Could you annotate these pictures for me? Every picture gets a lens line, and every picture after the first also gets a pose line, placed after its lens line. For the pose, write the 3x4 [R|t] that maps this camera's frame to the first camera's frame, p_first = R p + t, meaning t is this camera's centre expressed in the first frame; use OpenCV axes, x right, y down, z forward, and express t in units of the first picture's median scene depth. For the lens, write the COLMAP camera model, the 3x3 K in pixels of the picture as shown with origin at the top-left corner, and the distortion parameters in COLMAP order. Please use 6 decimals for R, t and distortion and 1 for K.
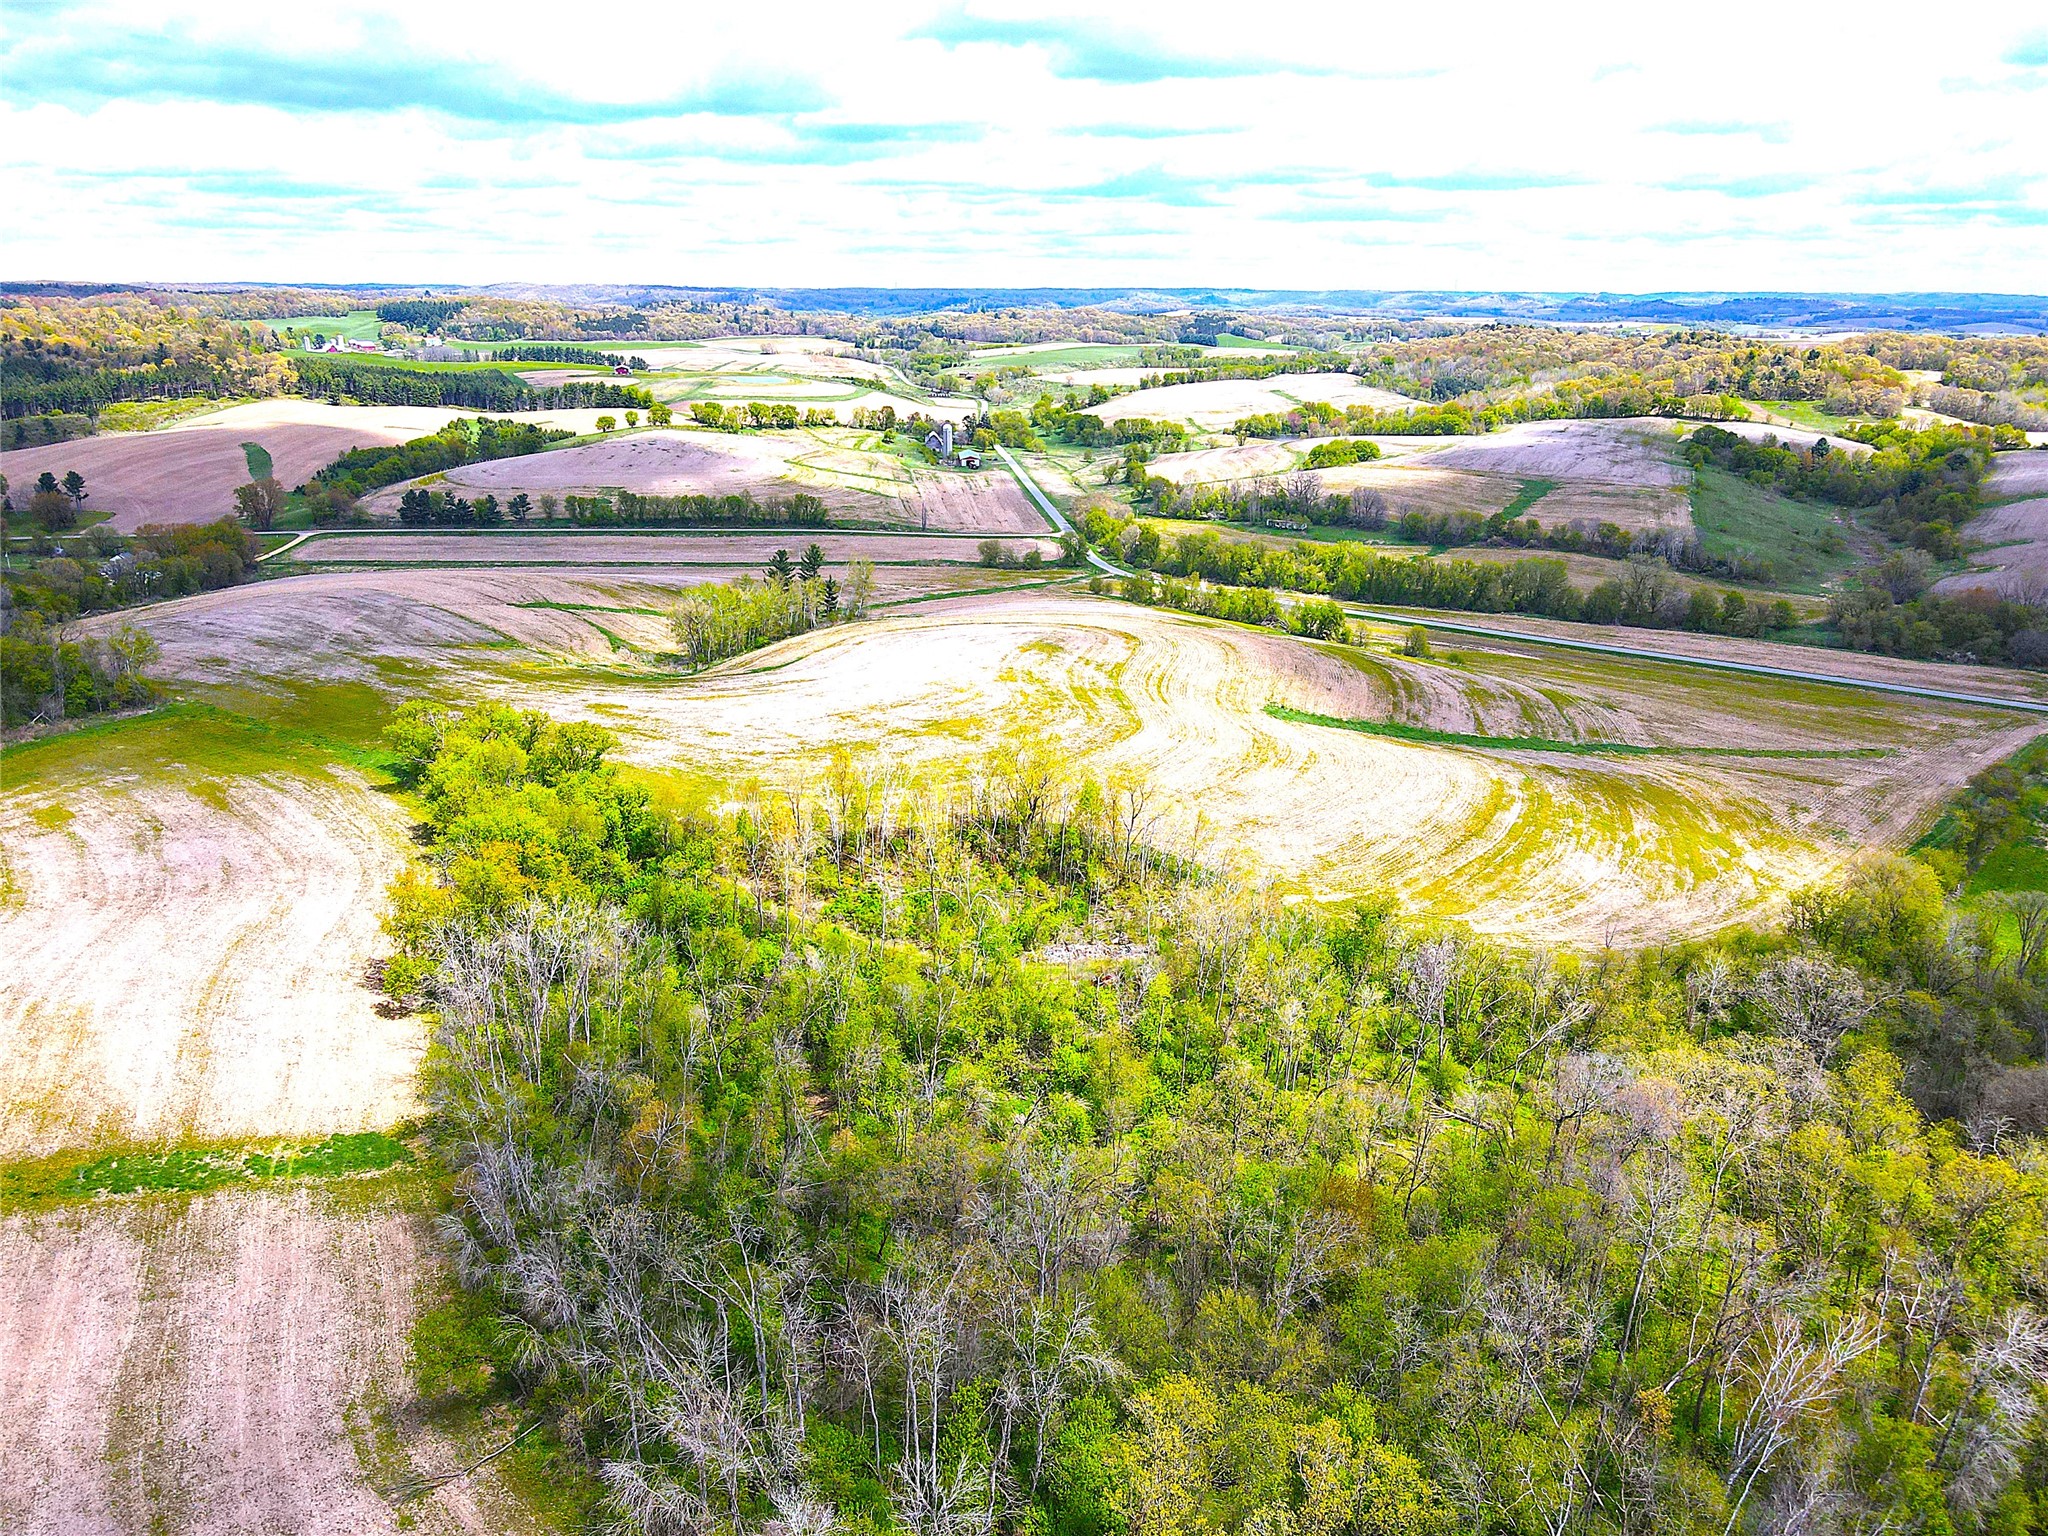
lens RADIAL K [[1496.8, 0, 1027.2], [0, 1496.8, 768.9], [0, 0, 1]] dist [0.011103, 0.002274]
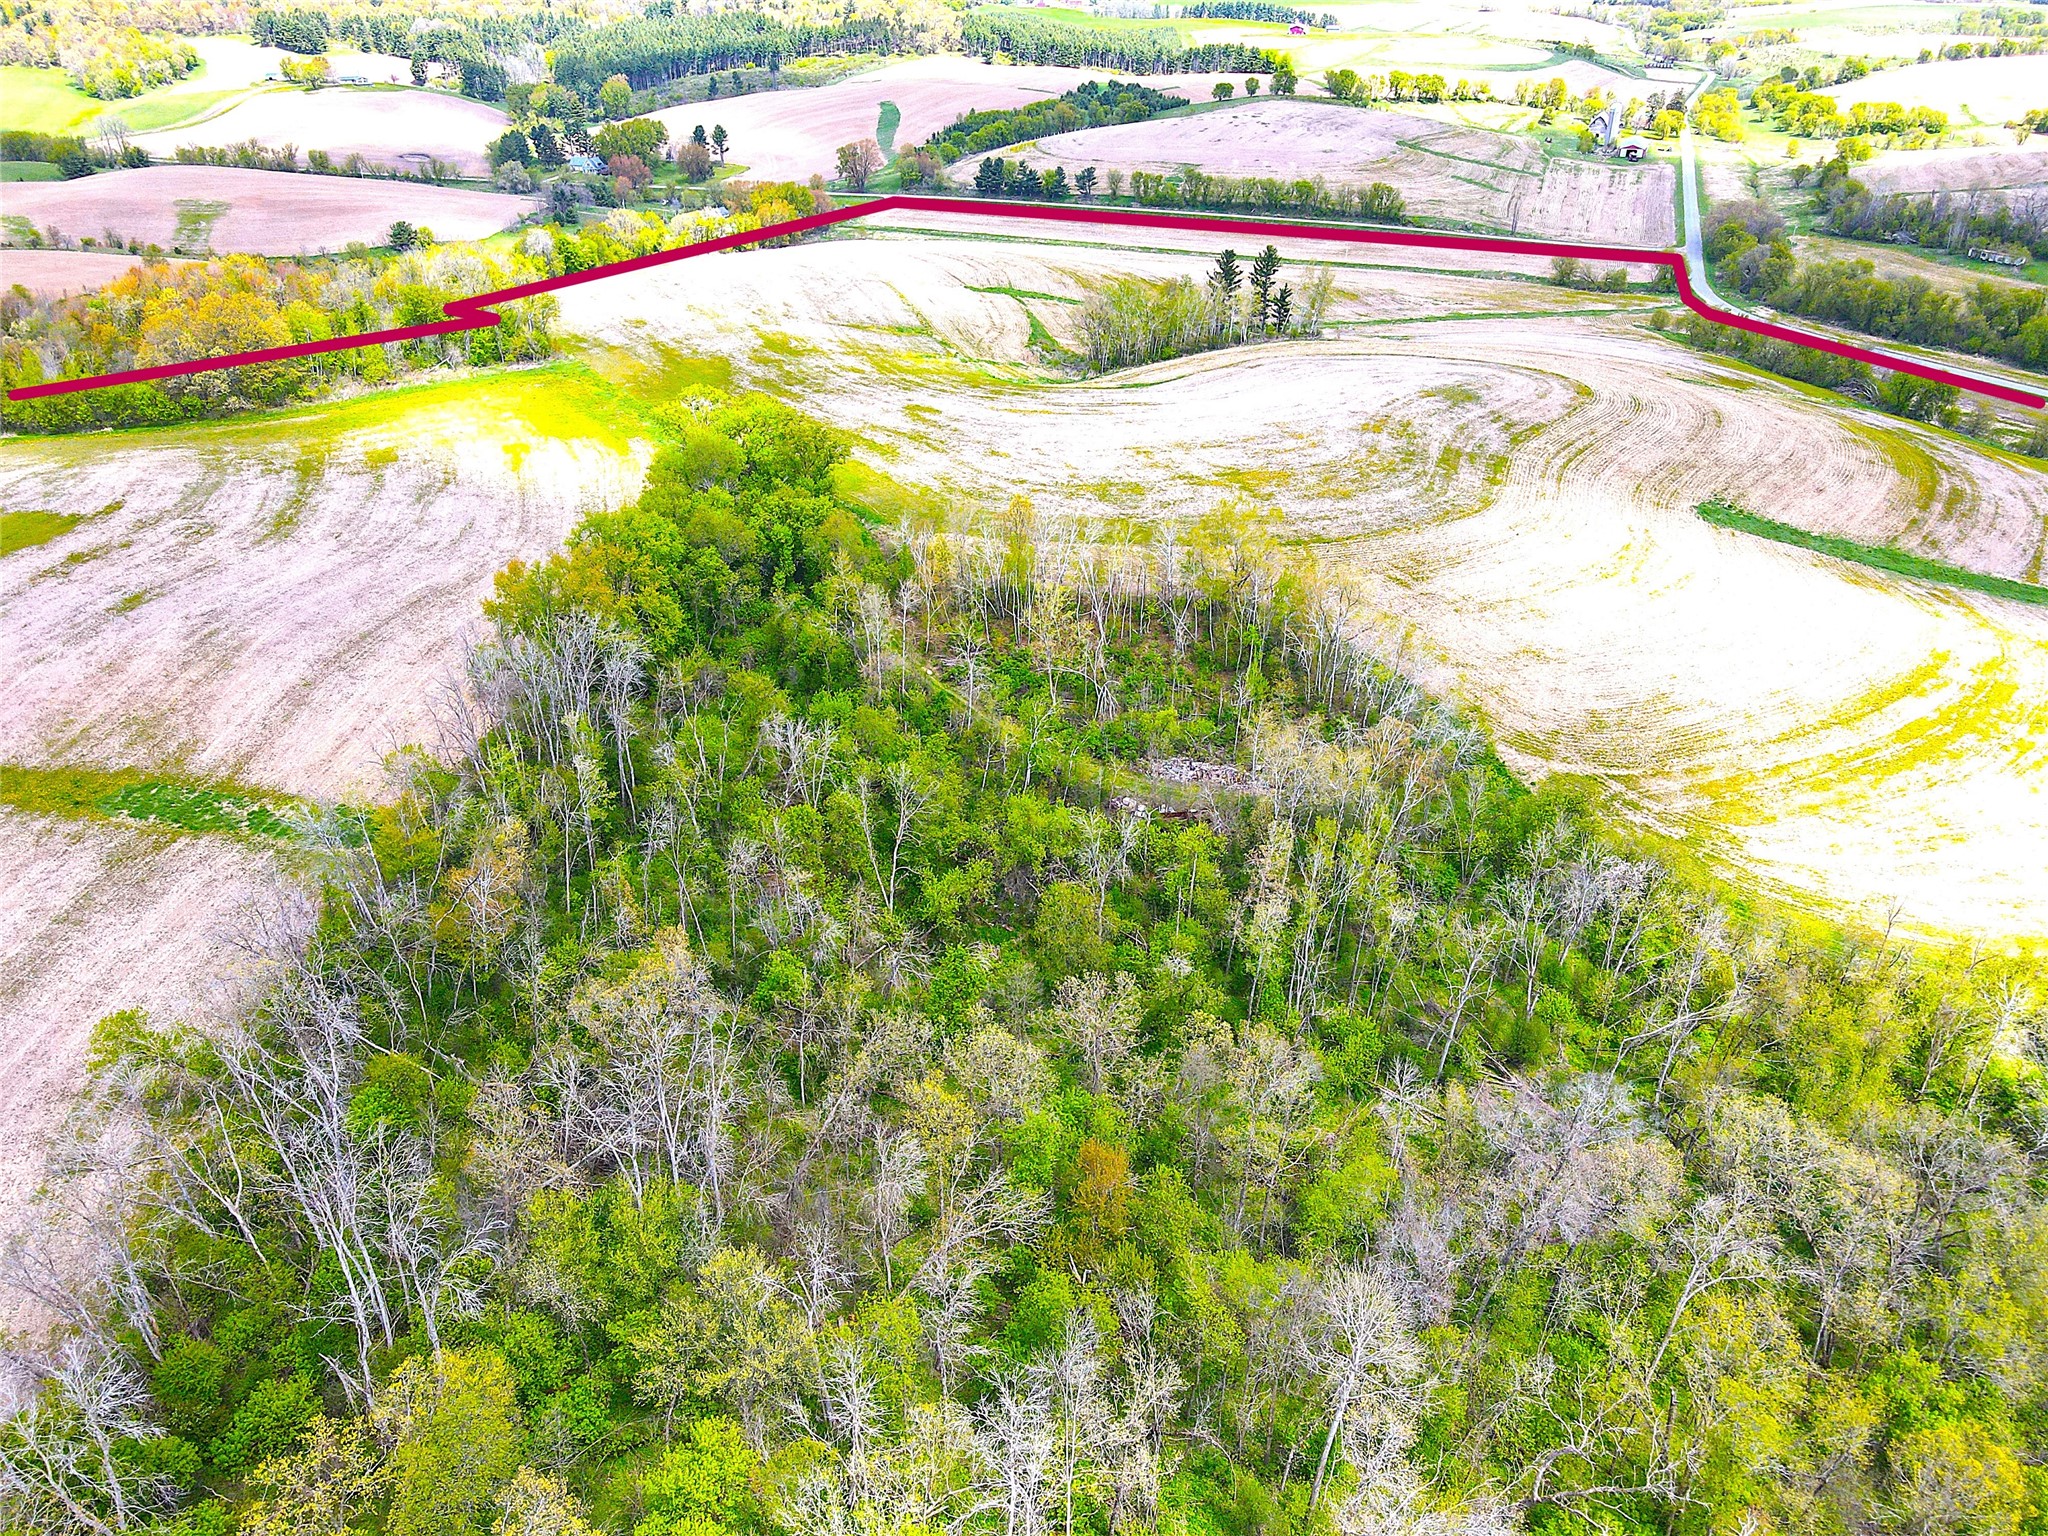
lens RADIAL K [[1496.8, 0, 1032.4], [0, 1496.8, 774.7], [0, 0, 1]] dist [0.011103, 0.002274]
pose [[0.896377, 0.209180, -0.390835, 0.086192], [-0.127326, 0.966004, 0.224996, -0.017274], [0.424613, -0.151918, 0.892538, 0.059855]]
